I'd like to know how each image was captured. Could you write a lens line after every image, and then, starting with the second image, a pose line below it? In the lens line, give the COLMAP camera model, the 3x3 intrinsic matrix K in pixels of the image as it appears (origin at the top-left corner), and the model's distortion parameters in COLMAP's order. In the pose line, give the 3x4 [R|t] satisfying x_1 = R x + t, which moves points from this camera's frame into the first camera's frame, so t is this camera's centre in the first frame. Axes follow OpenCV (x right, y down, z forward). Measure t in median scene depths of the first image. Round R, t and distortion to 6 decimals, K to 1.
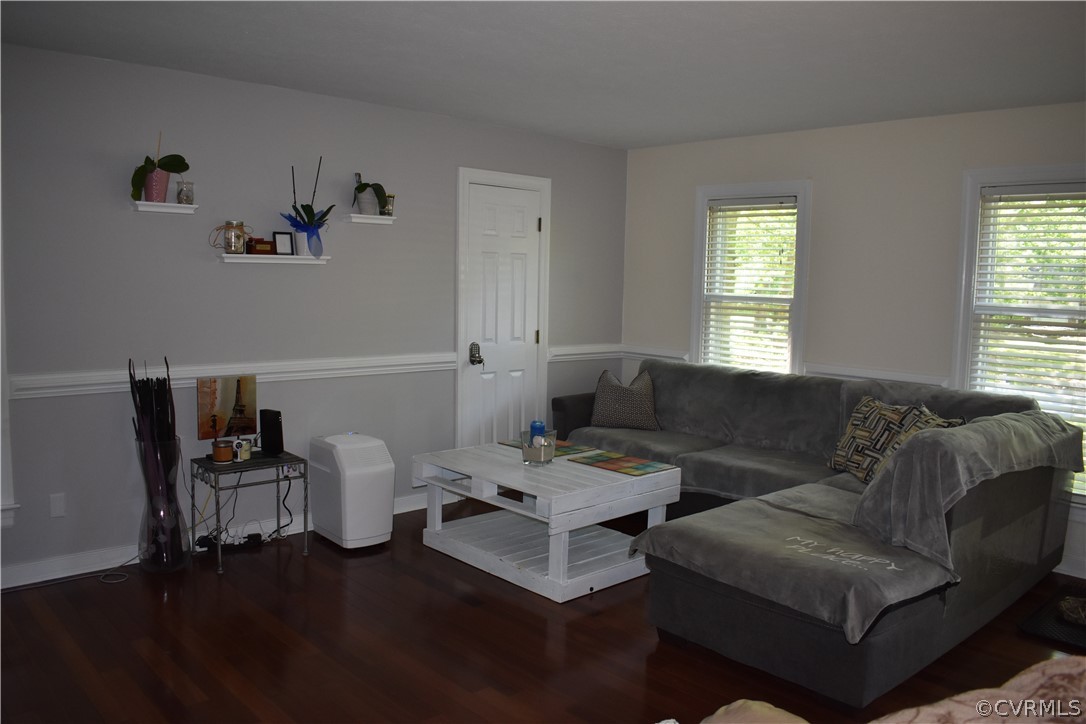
lens RADIAL K [[842.9, 0, 511.7], [0, 842.9, 354.2], [0, 0, 1]] dist [-0.099768, 0.022339]
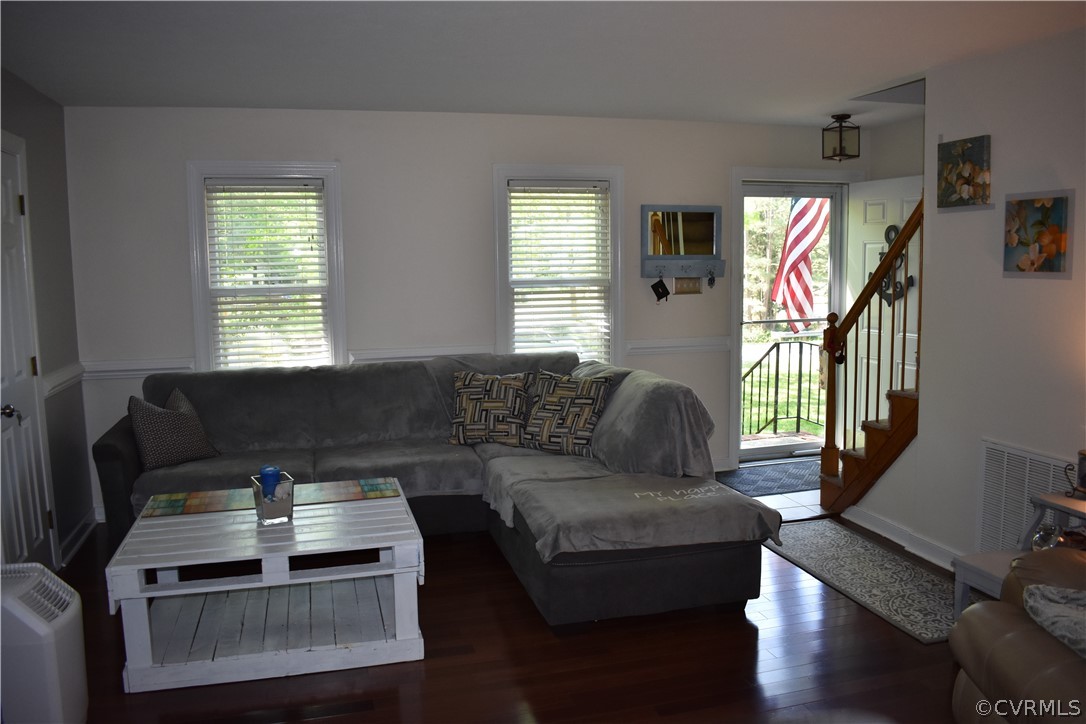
lens RADIAL K [[842.9, 0, 542.3], [0, 842.9, 361.8], [0, 0, 1]] dist [-0.099768, 0.022339]
pose [[0.445628, -0.133623, 0.885190, -0.413002], [0.108072, 0.989596, 0.094978, -0.046009], [-0.888671, 0.053339, 0.455432, 0.350727]]
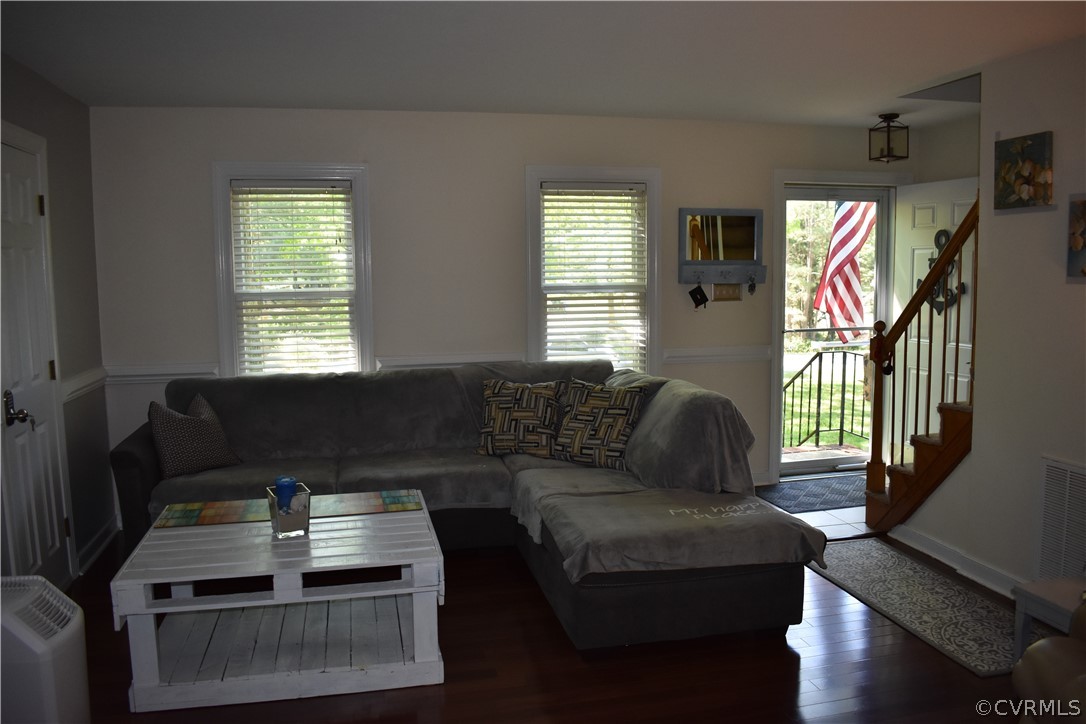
lens RADIAL K [[842.9, 0, 541.7], [0, 842.9, 362.2], [0, 0, 1]] dist [-0.099768, 0.022339]
pose [[0.486159, -0.121991, 0.865313, -0.380132], [0.104198, 0.991236, 0.081202, -0.042284], [-0.867636, 0.050687, 0.494610, 0.361650]]
